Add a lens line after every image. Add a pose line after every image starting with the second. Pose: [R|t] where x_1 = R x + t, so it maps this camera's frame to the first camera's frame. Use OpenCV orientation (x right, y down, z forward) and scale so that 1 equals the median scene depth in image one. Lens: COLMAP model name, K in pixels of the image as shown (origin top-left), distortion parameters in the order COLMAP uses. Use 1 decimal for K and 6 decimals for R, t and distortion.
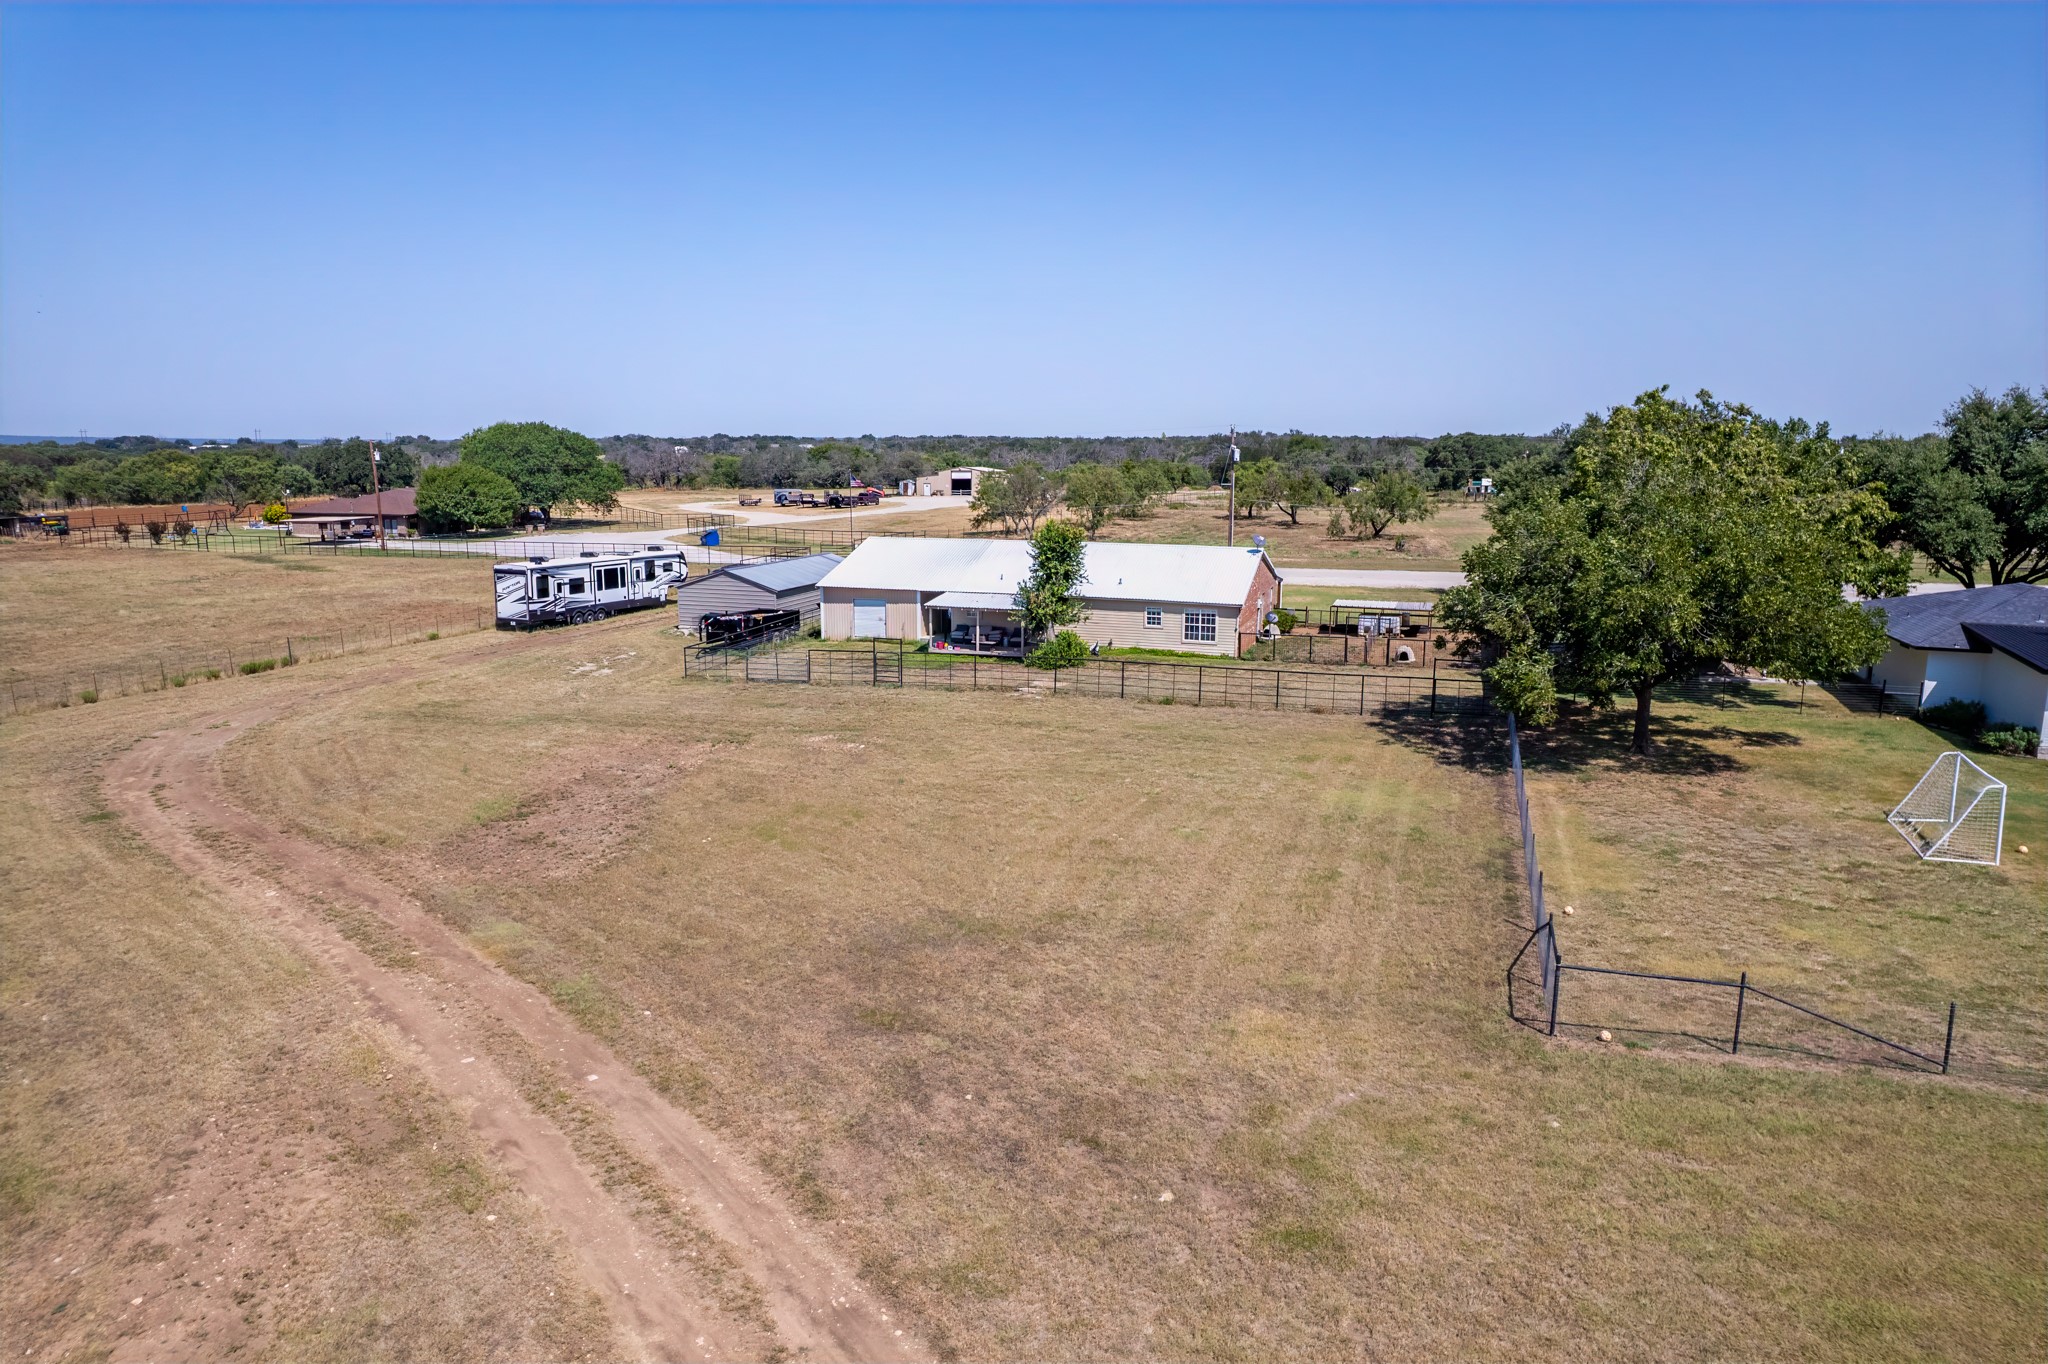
lens RADIAL K [[1289.2, 0, 1022.8], [0, 1289.2, 685.6], [0, 0, 1]] dist [-0.061097, 0.044159]
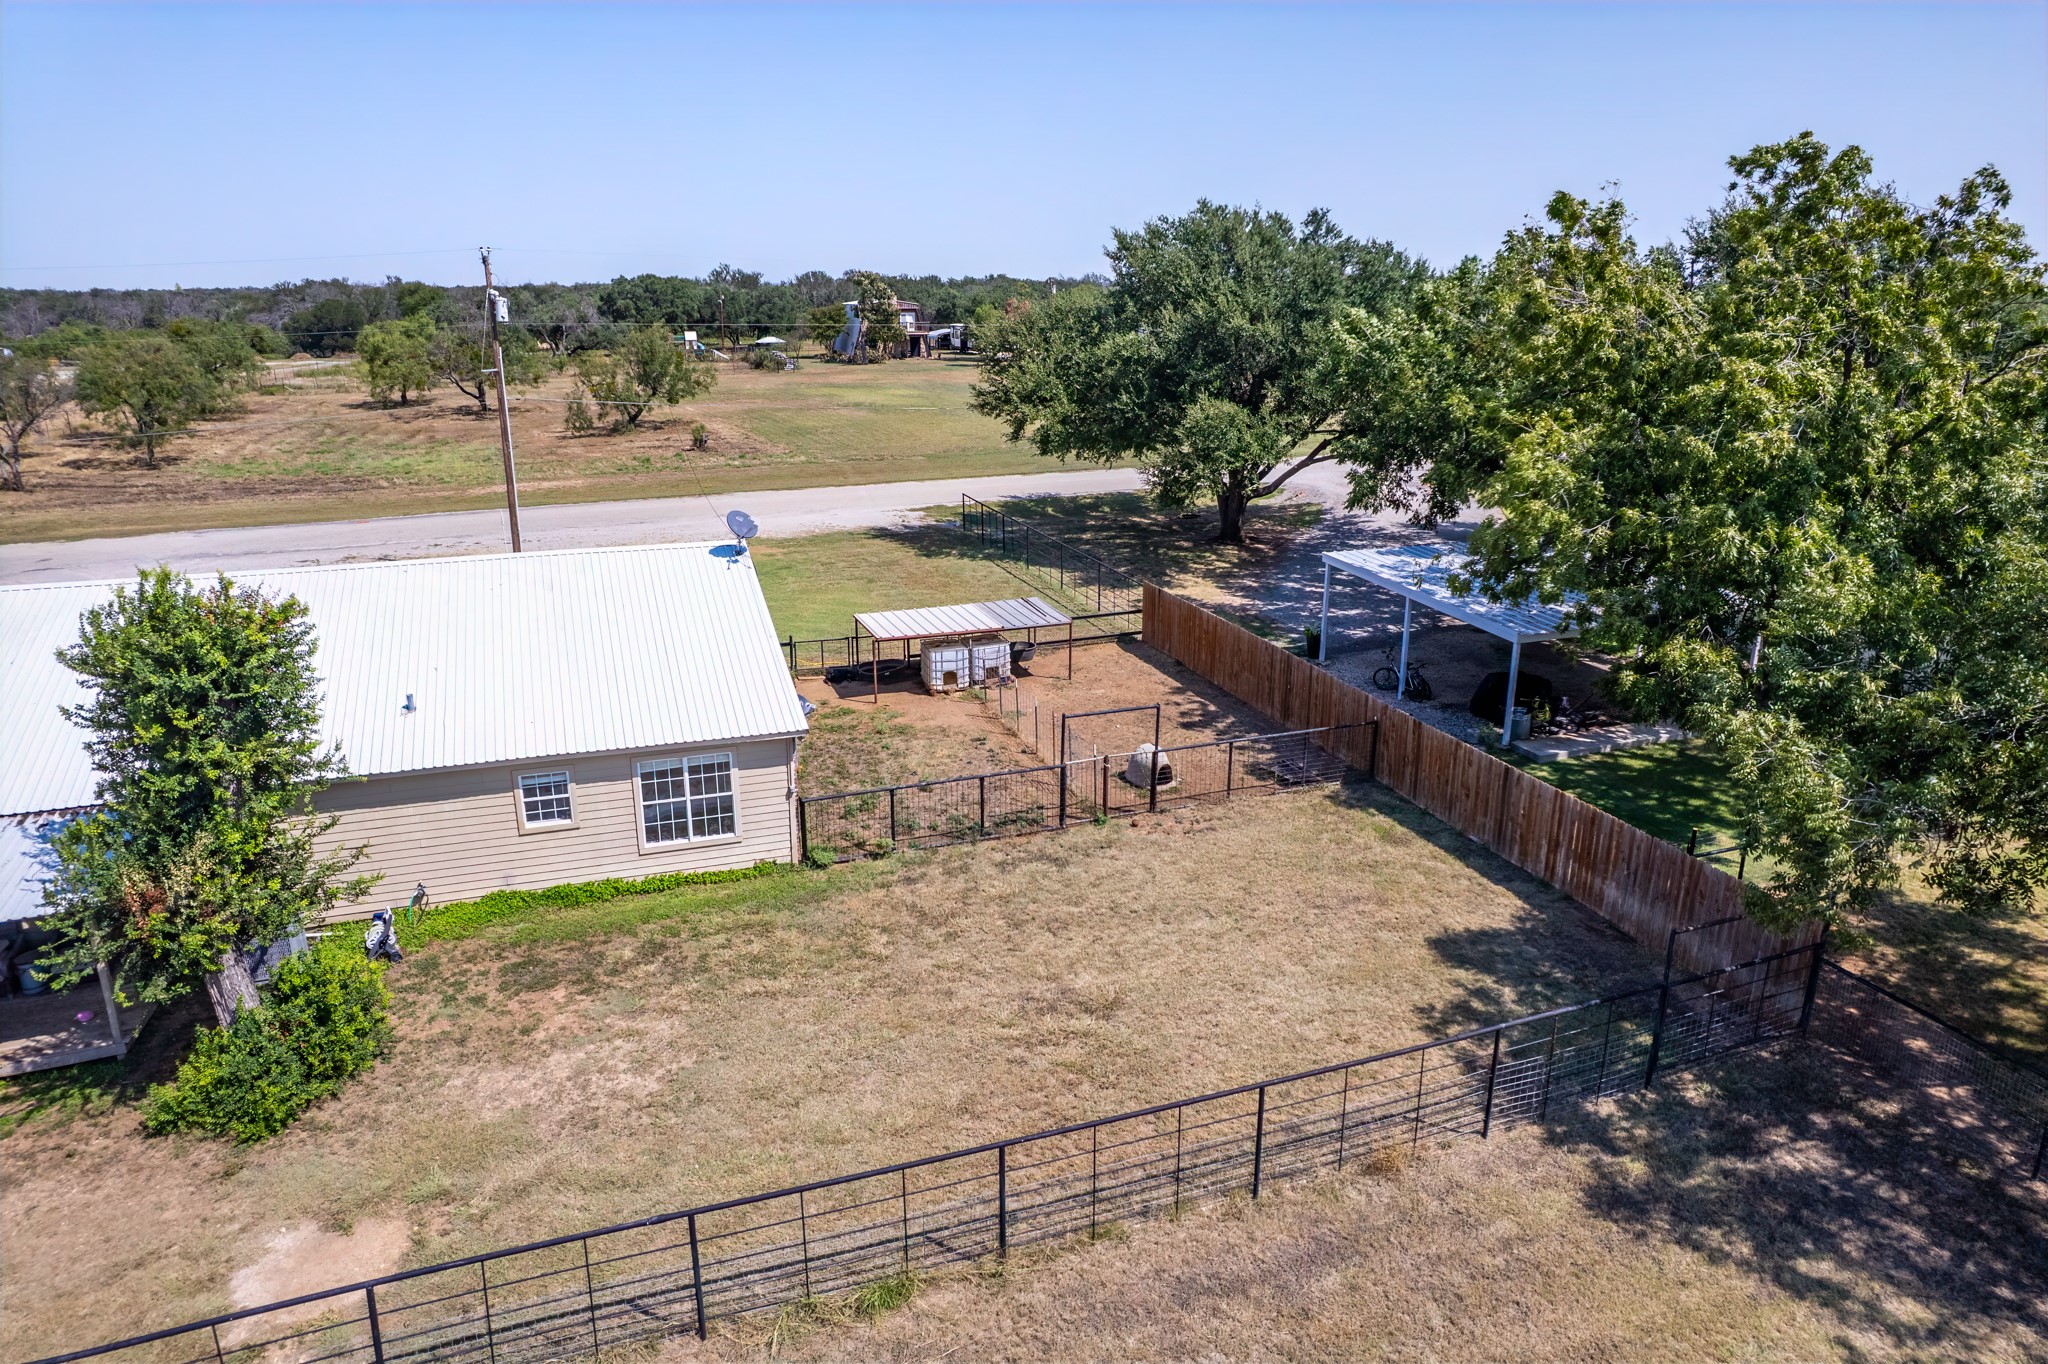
lens RADIAL K [[1289.2, 0, 1033.1], [0, 1289.2, 678.6], [0, 0, 1]] dist [-0.061097, 0.044159]
pose [[0.775559, -0.186035, 0.603241, 0.002658], [0.119886, 0.981605, 0.148588, -0.110755], [-0.619787, -0.042918, 0.783596, 0.603385]]
